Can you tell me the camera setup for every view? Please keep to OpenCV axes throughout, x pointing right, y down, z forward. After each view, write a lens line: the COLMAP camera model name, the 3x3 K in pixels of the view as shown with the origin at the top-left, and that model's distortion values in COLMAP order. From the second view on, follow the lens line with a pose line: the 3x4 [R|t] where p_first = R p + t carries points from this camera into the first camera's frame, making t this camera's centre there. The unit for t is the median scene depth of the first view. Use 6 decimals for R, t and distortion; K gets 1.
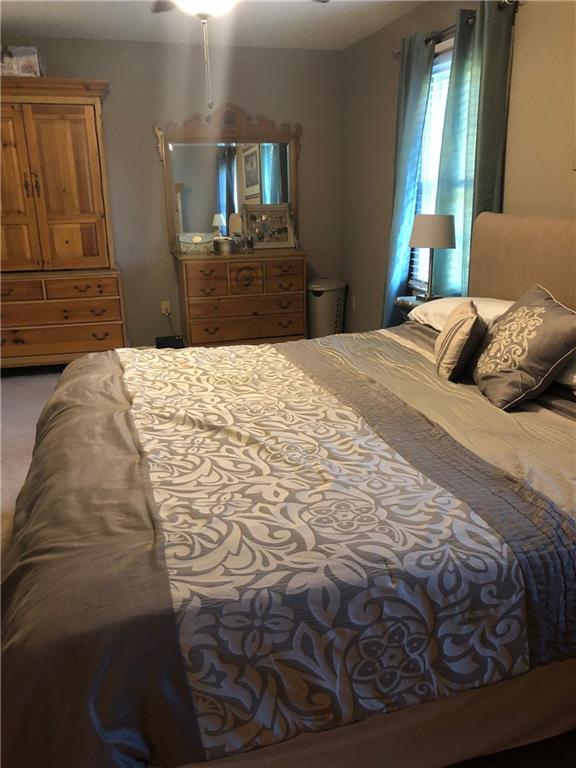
lens RADIAL K [[630.0, 0, 287.1], [0, 630.0, 385.0], [0, 0, 1]] dist [0.043760, -0.047818]
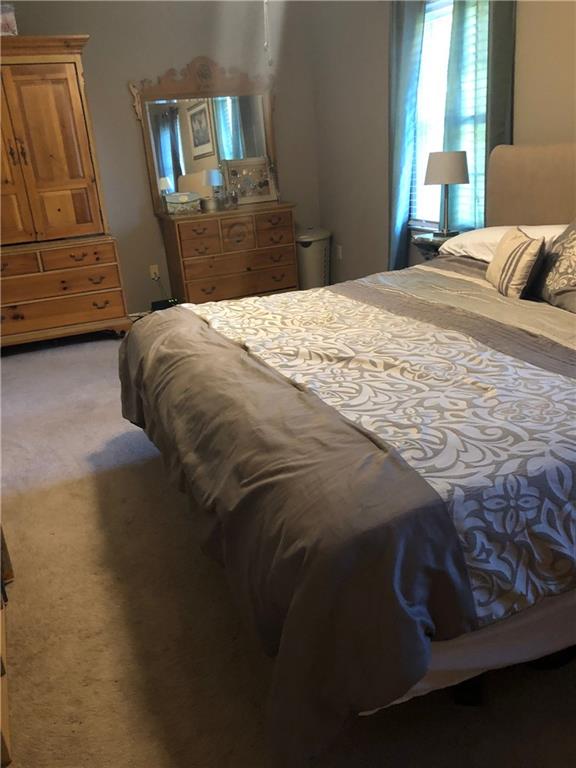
lens RADIAL K [[630.0, 0, 287.6], [0, 630.0, 381.6], [0, 0, 1]] dist [0.043760, -0.047818]
pose [[0.989016, -0.104415, 0.104619, -0.198260], [0.098842, 0.993462, 0.057127, 0.022348], [-0.109900, -0.046159, 0.992870, -0.020342]]
